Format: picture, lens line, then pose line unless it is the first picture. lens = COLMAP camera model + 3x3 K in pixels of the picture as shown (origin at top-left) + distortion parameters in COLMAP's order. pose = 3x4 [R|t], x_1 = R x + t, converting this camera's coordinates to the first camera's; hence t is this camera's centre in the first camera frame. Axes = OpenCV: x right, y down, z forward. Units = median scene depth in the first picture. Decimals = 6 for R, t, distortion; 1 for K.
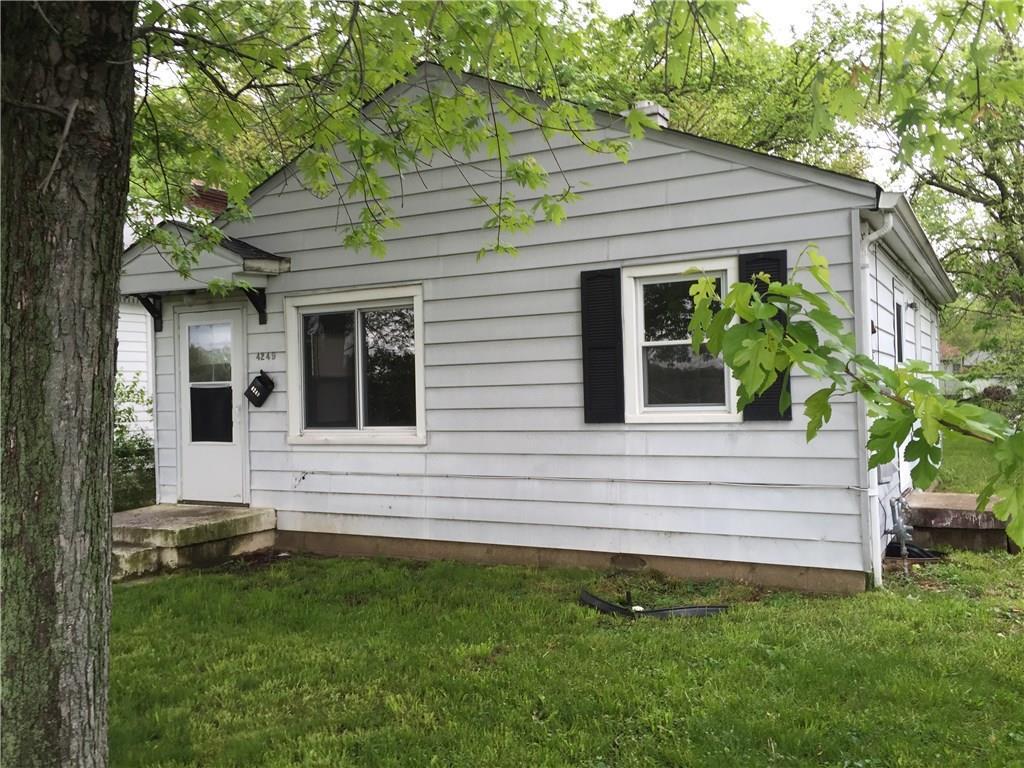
lens RADIAL K [[875.5, 0, 515.0], [0, 875.5, 380.7], [0, 0, 1]] dist [0.056825, -0.078671]
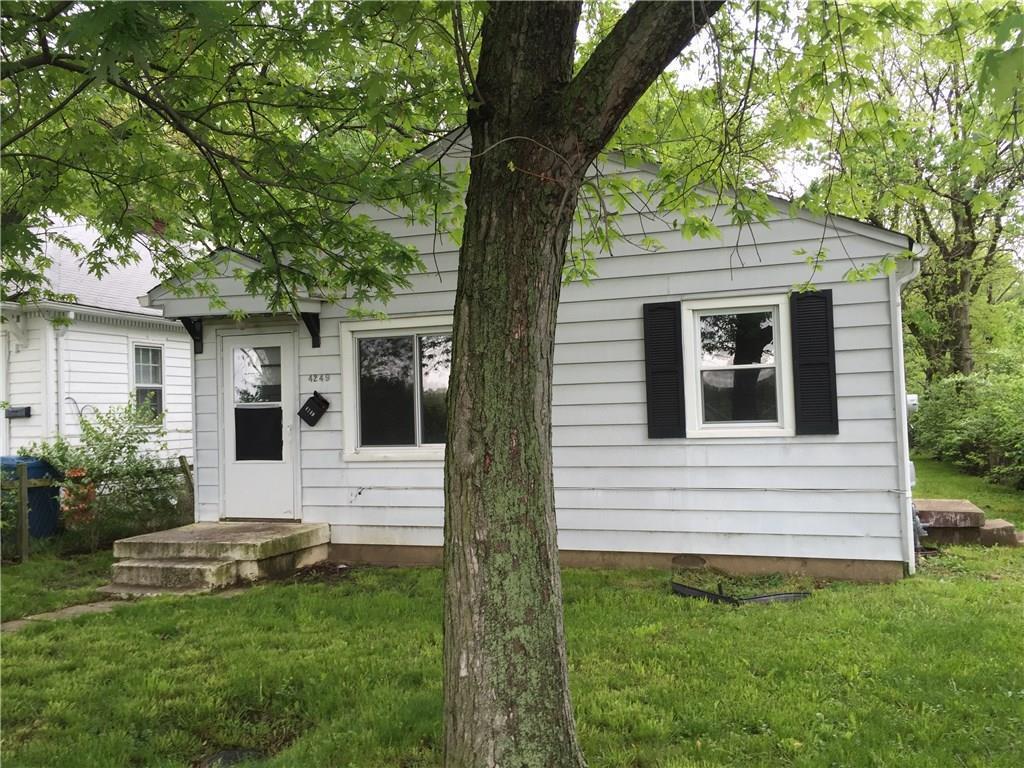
lens RADIAL K [[875.5, 0, 511.3], [0, 875.5, 380.9], [0, 0, 1]] dist [0.056825, -0.078671]
pose [[0.988933, 0.003725, 0.148316, -0.246350], [0.000307, 0.999631, -0.027151, 0.004981], [-0.148363, 0.026896, 0.988567, -0.082970]]
